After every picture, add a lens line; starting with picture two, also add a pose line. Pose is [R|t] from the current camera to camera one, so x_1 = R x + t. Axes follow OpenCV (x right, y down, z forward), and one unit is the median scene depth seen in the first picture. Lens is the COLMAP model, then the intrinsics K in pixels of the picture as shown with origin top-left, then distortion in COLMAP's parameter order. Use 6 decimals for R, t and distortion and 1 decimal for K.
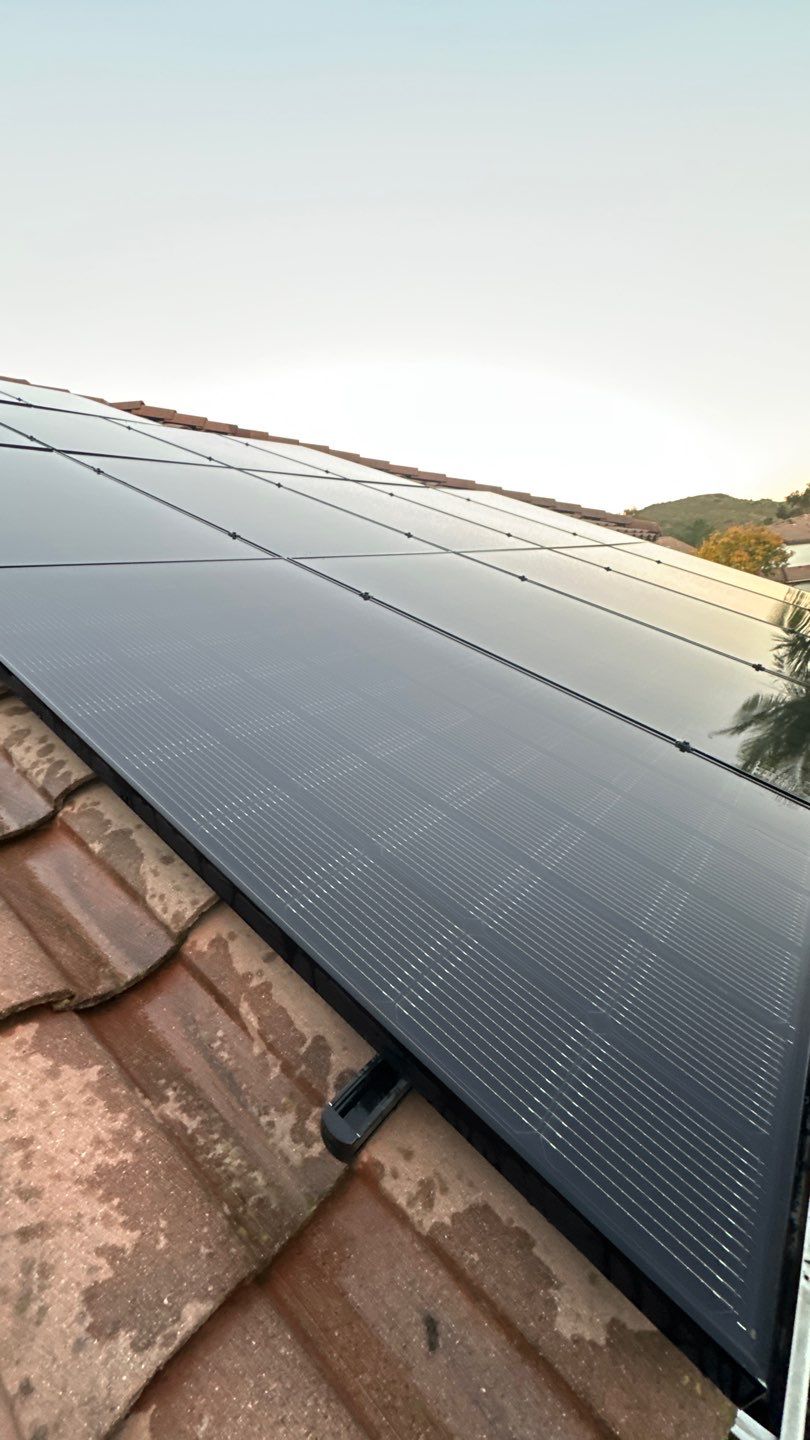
lens RADIAL K [[572.7, 0, 398.2], [0, 572.7, 726.1], [0, 0, 1]] dist [0.001014, -0.000070]
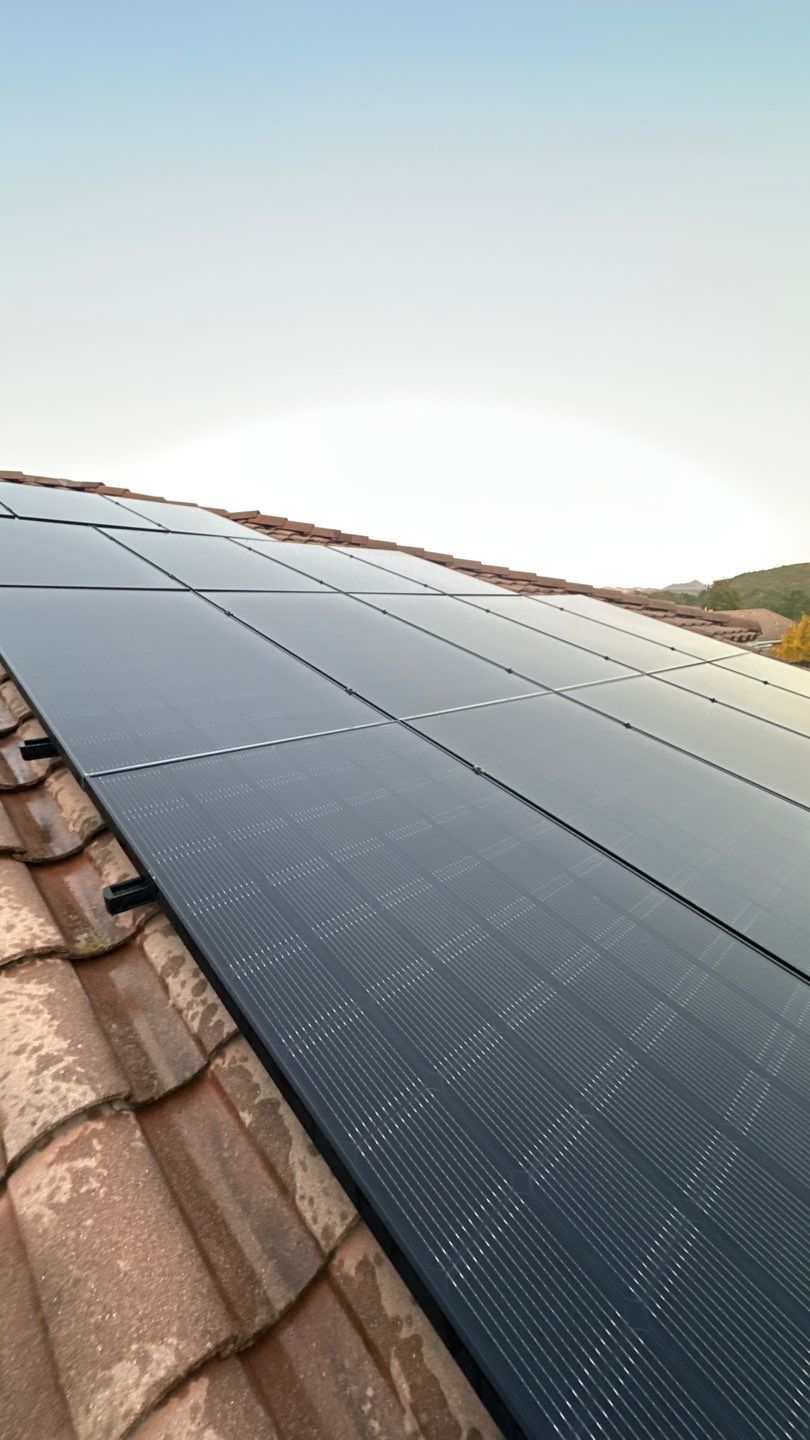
lens RADIAL K [[572.7, 0, 398.2], [0, 572.7, 726.1], [0, 0, 1]] dist [0.001014, -0.000070]
pose [[0.990971, 0.042987, -0.126997, -0.163639], [-0.055676, 0.993616, -0.098123, -0.454372], [0.121969, 0.104308, 0.987038, -0.083939]]
